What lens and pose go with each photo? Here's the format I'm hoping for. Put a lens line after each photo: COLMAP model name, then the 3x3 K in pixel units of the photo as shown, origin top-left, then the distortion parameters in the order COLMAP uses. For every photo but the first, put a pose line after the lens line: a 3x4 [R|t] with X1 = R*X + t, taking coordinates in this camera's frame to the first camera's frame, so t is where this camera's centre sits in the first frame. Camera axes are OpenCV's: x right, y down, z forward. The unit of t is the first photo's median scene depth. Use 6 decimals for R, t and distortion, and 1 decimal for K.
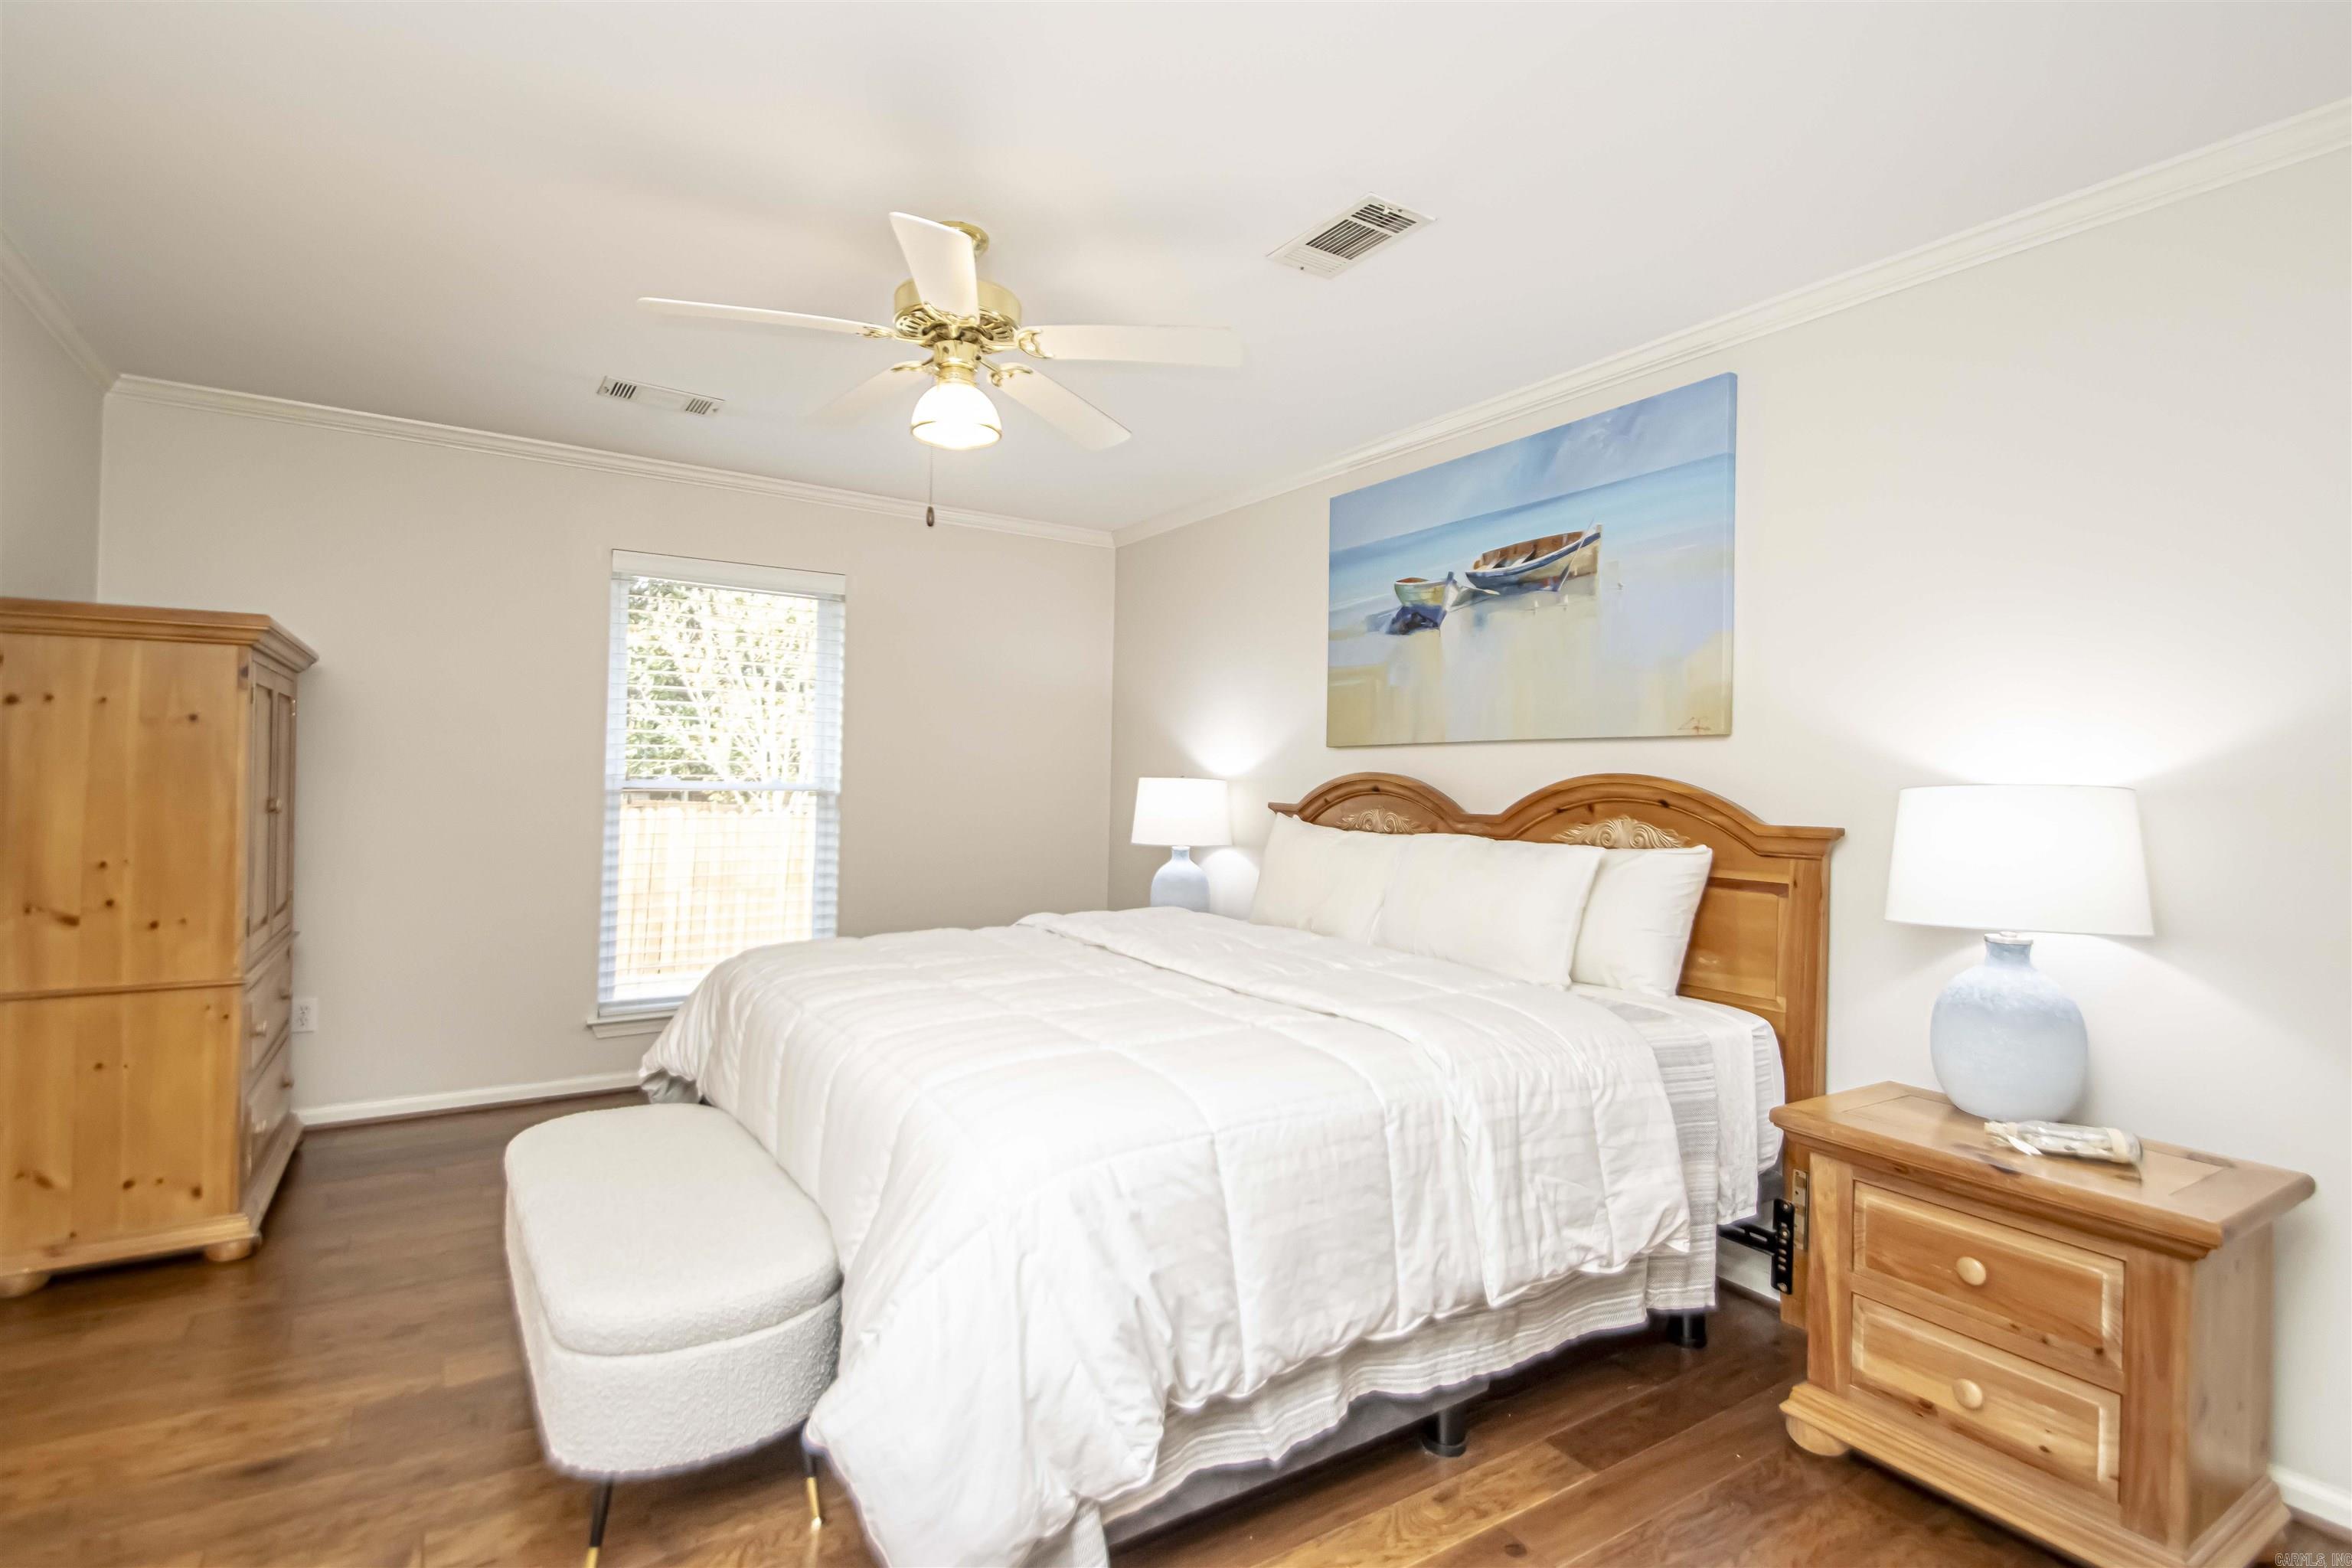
lens RADIAL K [[1118.4, 0, 1176.0], [0, 1118.4, 784.0], [0, 0, 1]] dist [-0.001045, -0.000254]
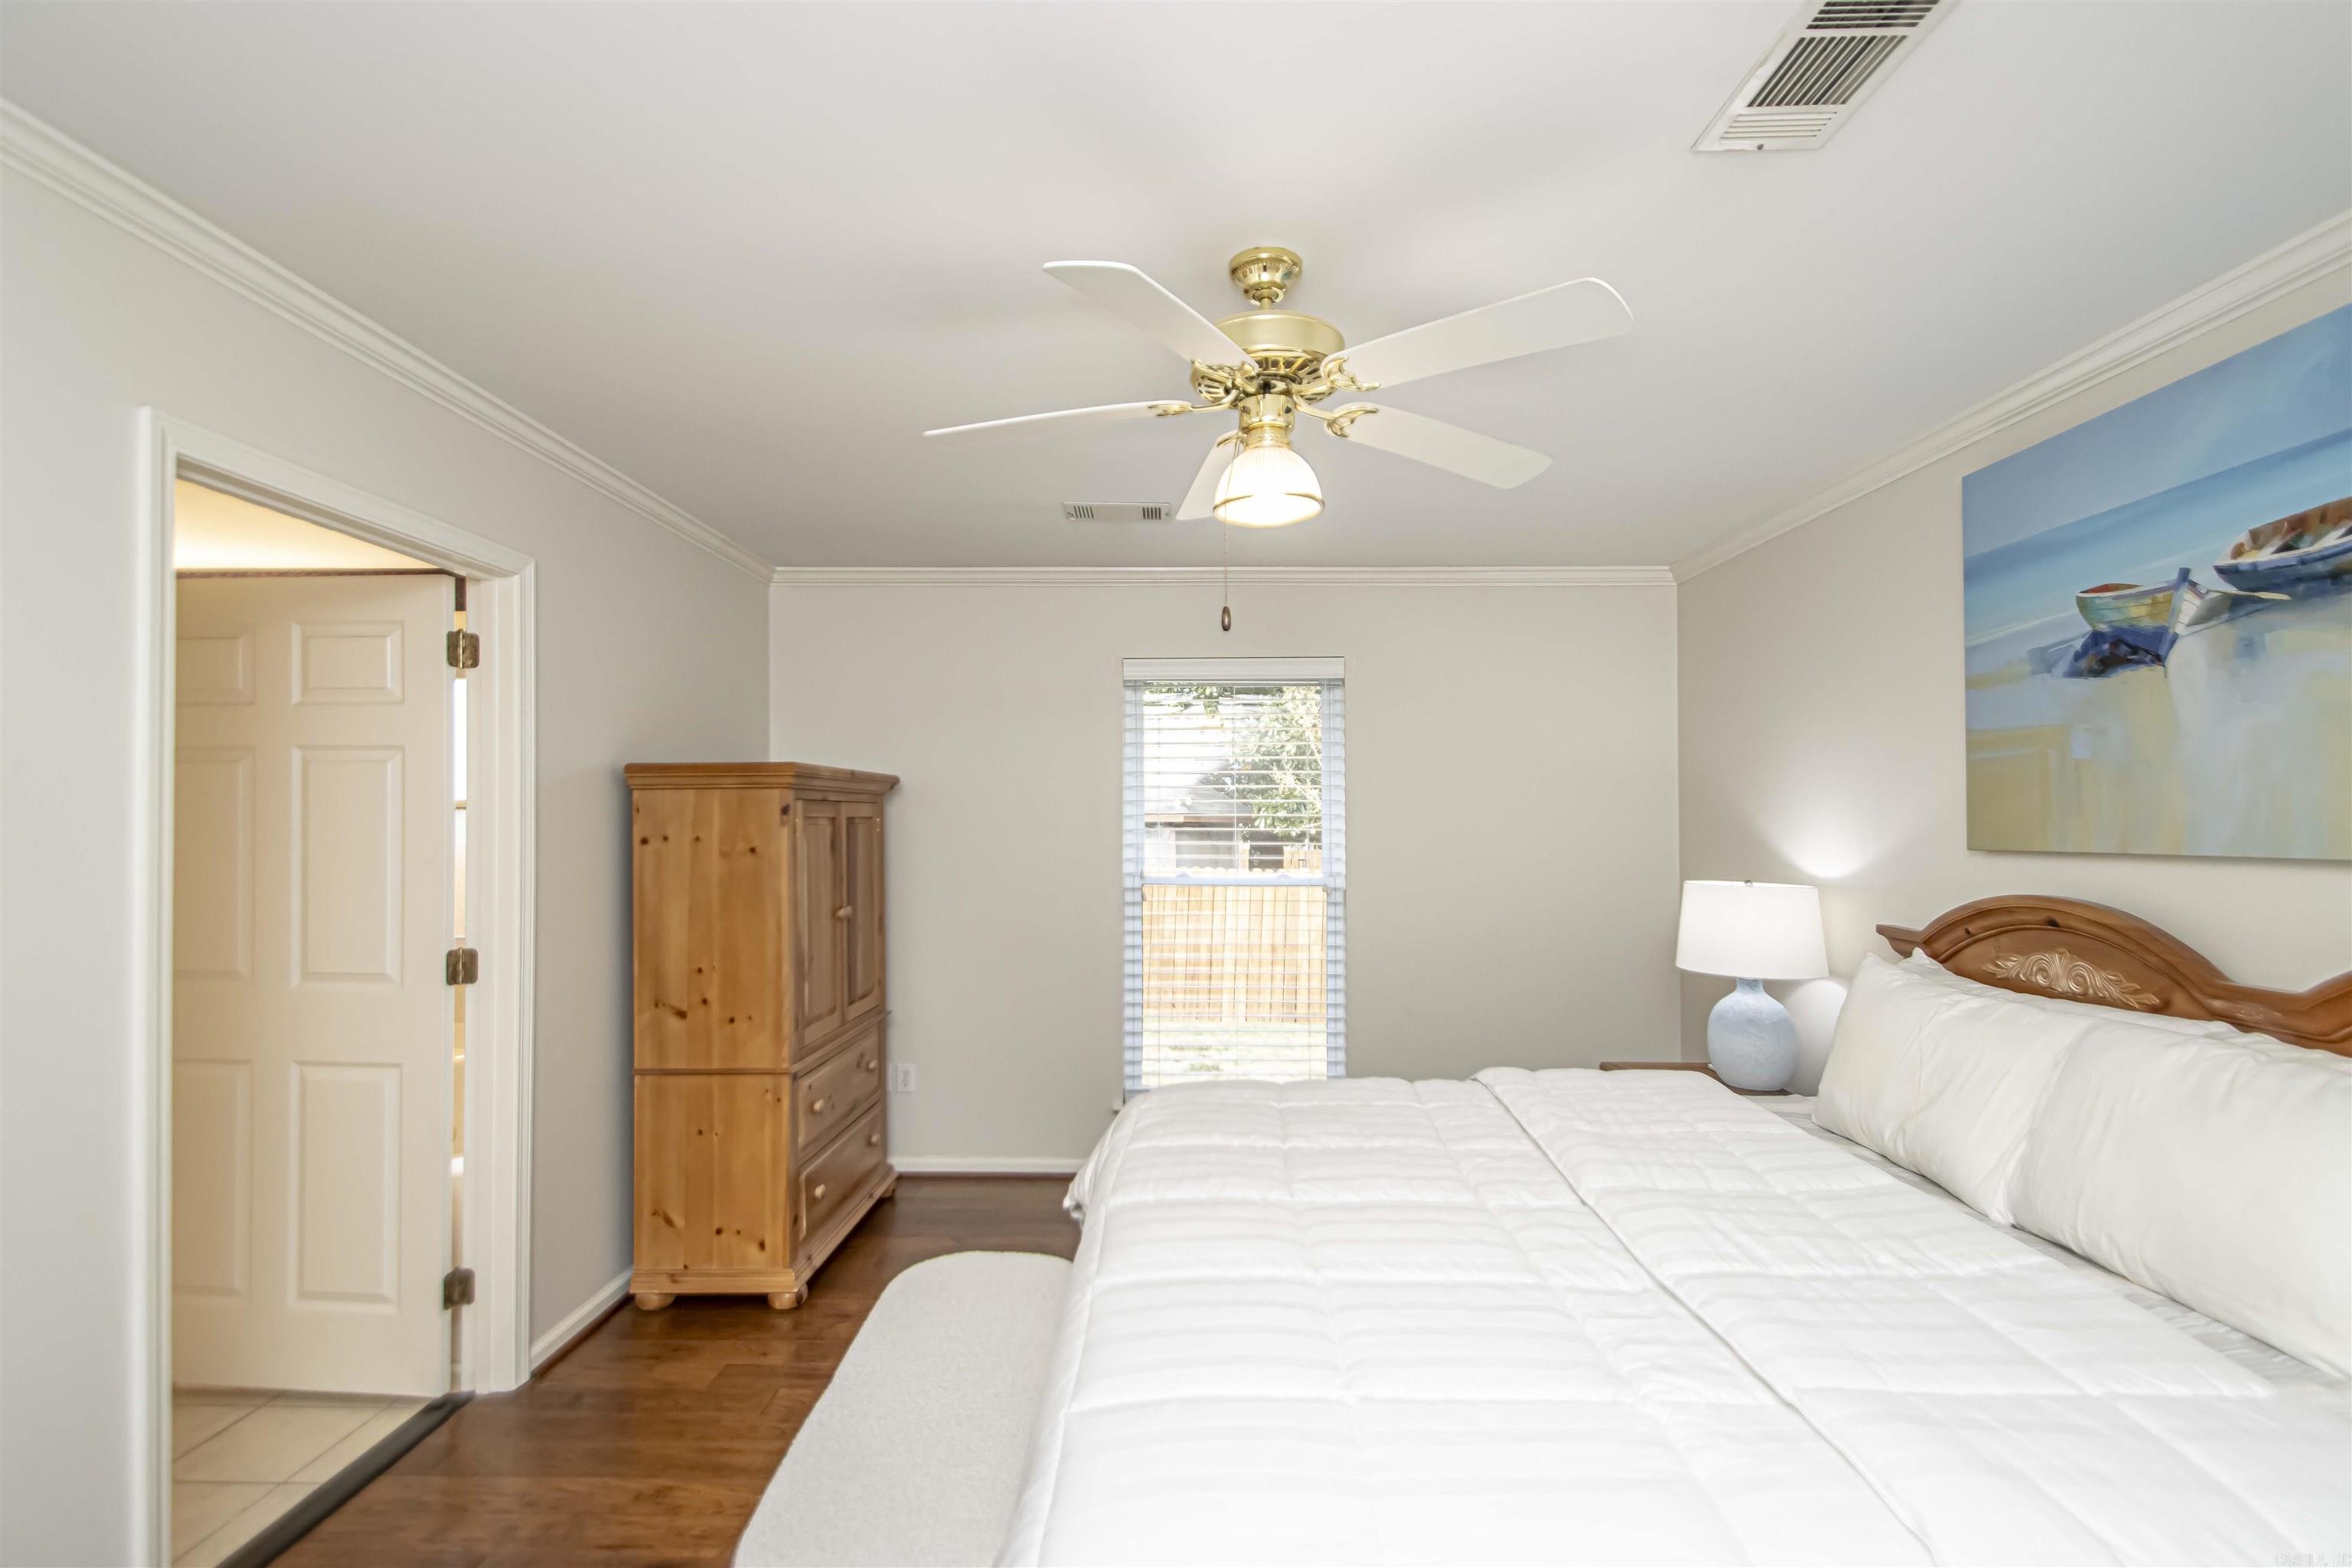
lens RADIAL K [[1084.9, 0, 1172.9], [0, 1084.9, 798.4], [0, 0, 1]] dist [0.021009, -0.014142]
pose [[0.824994, -0.027710, -0.564462, 0.136118], [0.014426, 0.999504, -0.027982, -0.063565], [0.564958, 0.014942, 0.824984, 0.238648]]
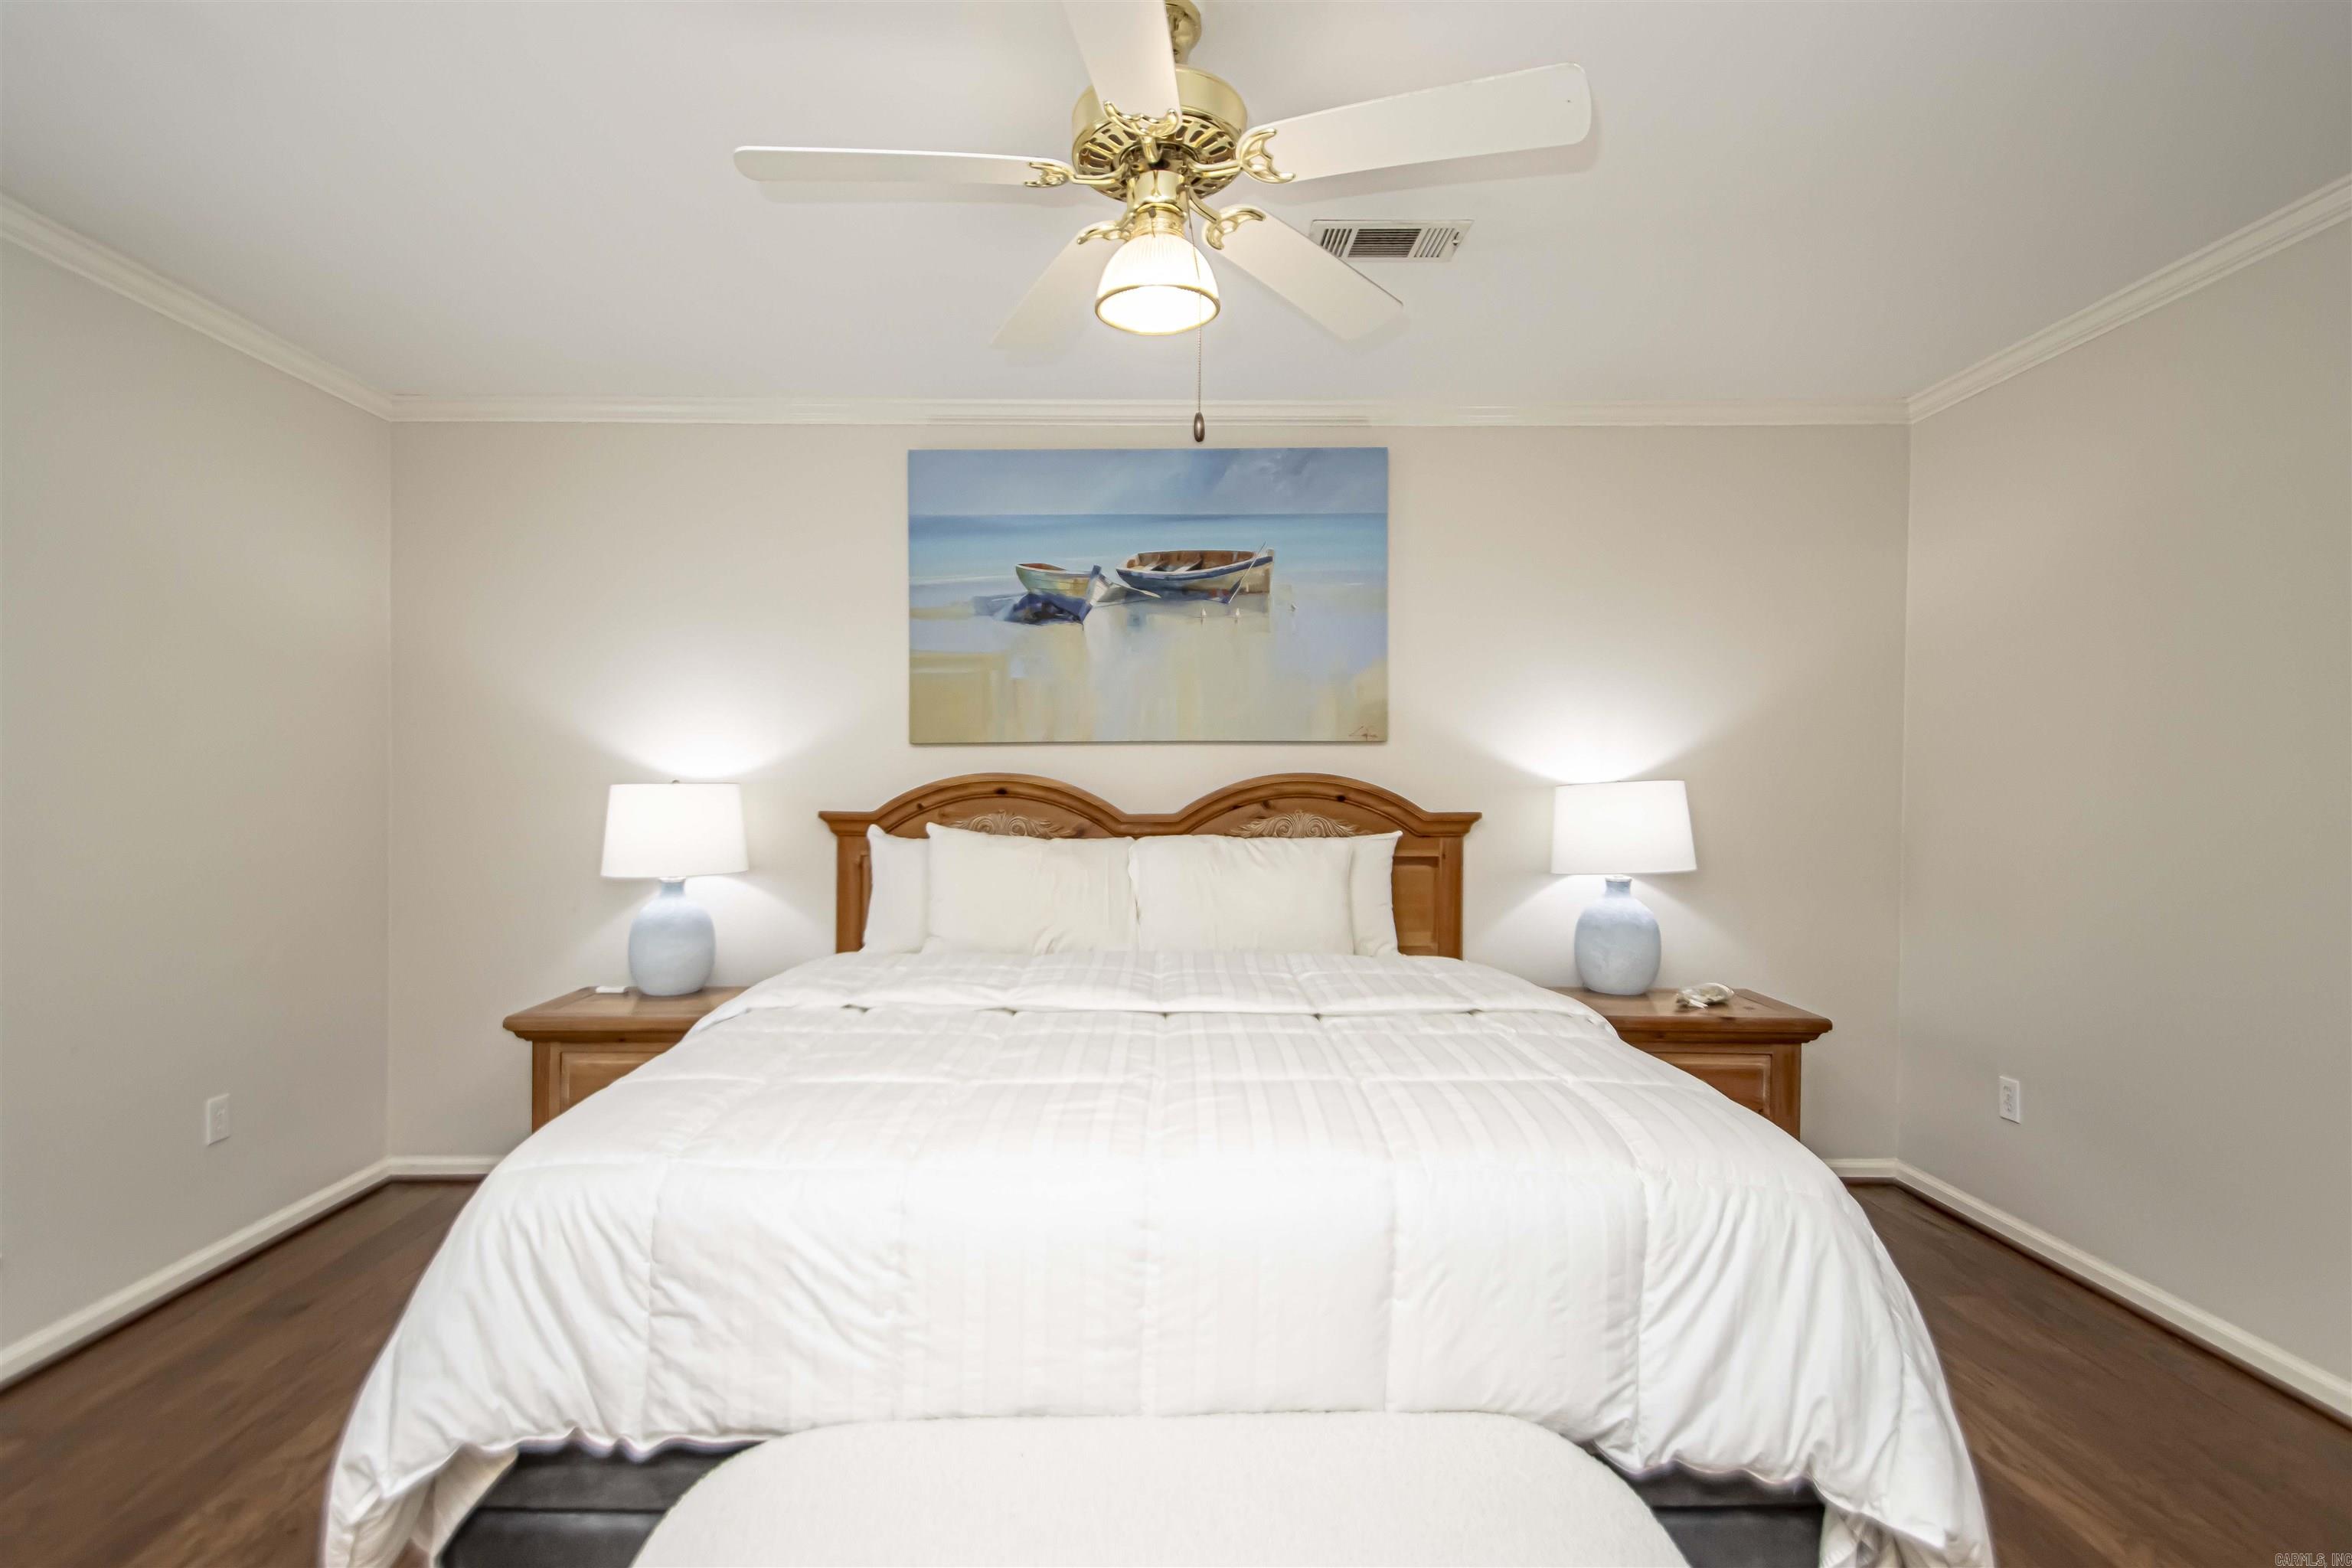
lens RADIAL K [[1103.2, 0, 1171.5], [0, 1103.2, 798.6], [0, 0, 1]] dist [-0.000825, -0.015285]
pose [[0.534408, -0.031333, 0.844646, -0.571701], [0.012355, 0.999495, 0.029260, -0.016465], [-0.845136, -0.005201, 0.534525, 0.464731]]
